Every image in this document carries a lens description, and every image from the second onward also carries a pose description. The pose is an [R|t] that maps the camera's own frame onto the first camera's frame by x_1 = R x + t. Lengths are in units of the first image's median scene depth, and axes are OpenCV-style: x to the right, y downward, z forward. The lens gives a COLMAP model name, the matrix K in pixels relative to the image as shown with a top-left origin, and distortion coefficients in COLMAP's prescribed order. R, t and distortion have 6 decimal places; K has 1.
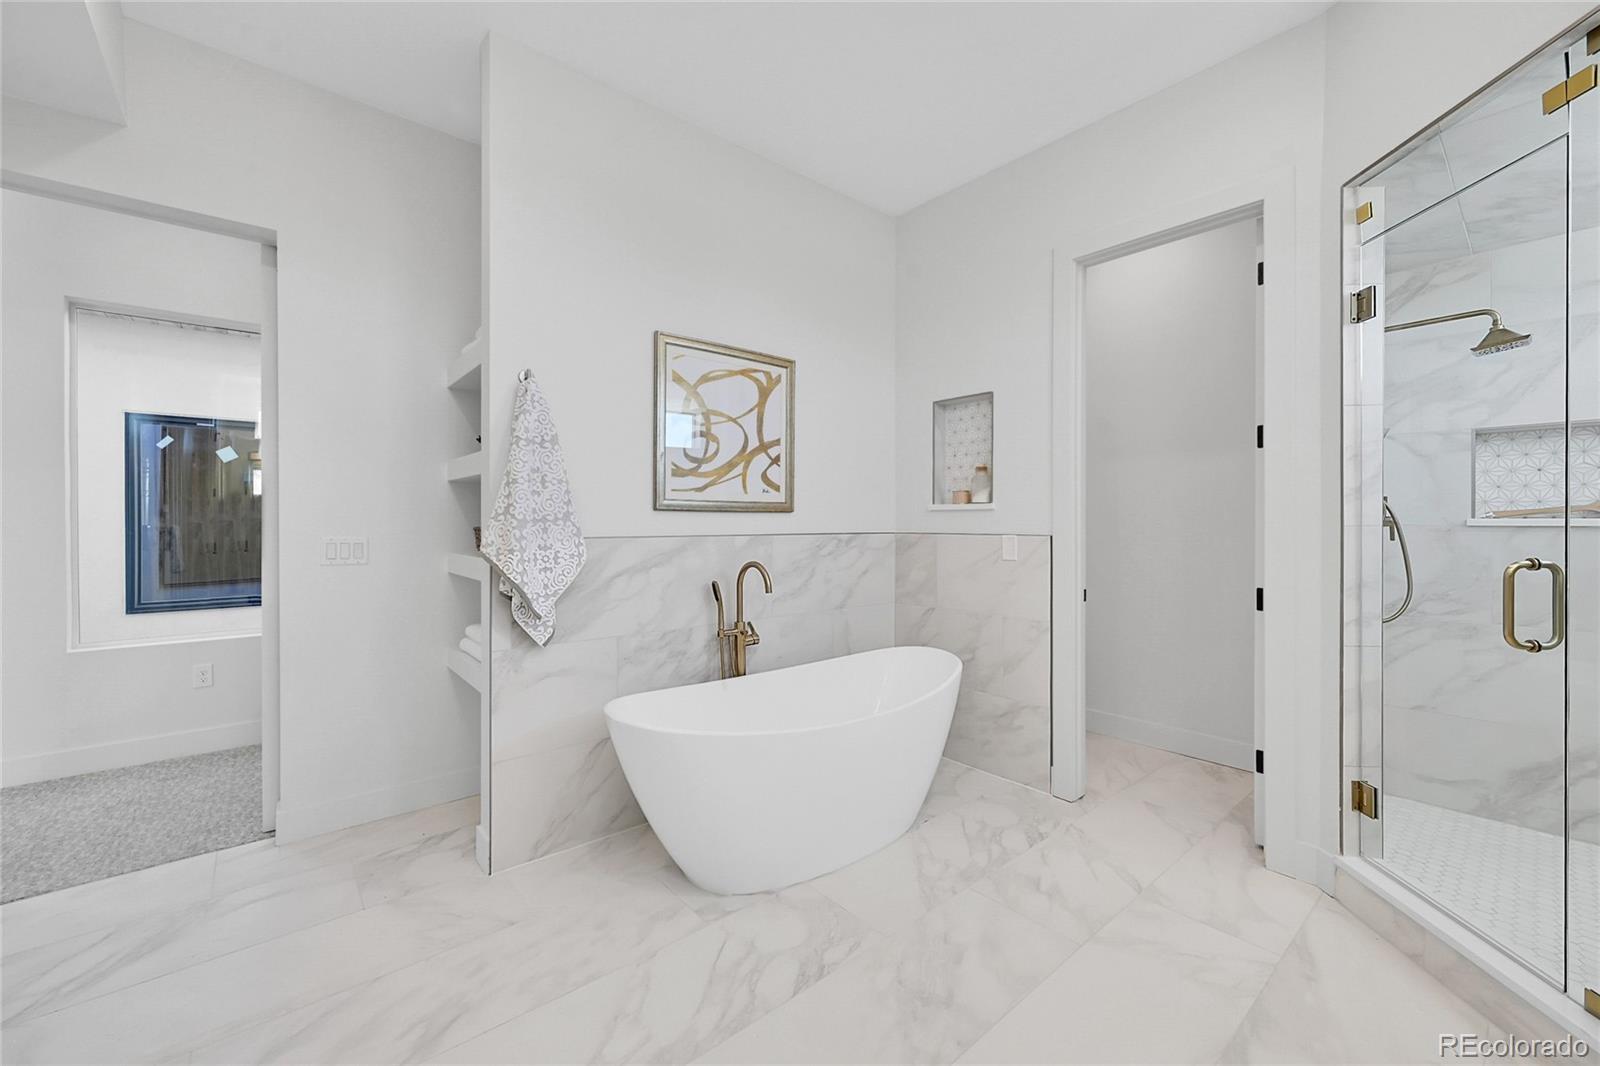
lens RADIAL K [[637.7, 0, 806.9], [0, 637.7, 523.2], [0, 0, 1]] dist [0.000567, -0.000113]
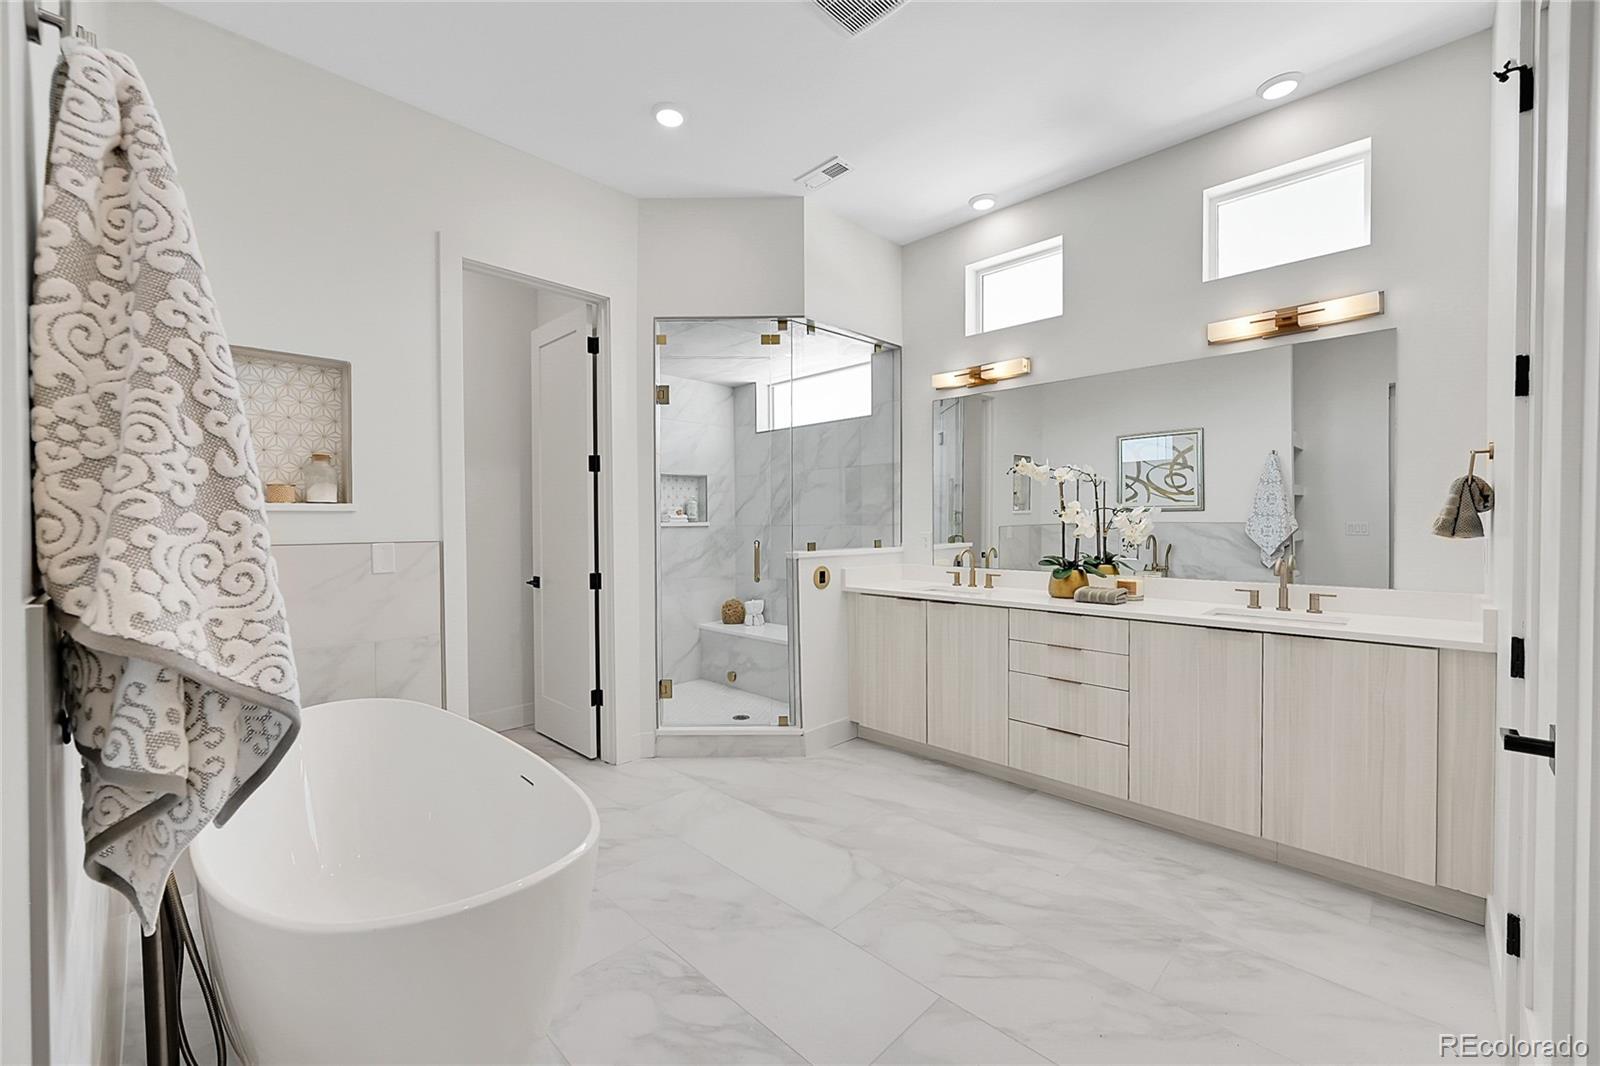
lens RADIAL K [[643.1, 0, 801.2], [0, 643.1, 530.1], [0, 0, 1]] dist [0.002470, 0.000003]
pose [[-0.088387, -0.009938, 0.996037, -0.801386], [0.006680, 0.999922, 0.010570, -0.005222], [-0.996064, 0.007588, -0.088314, 0.743824]]
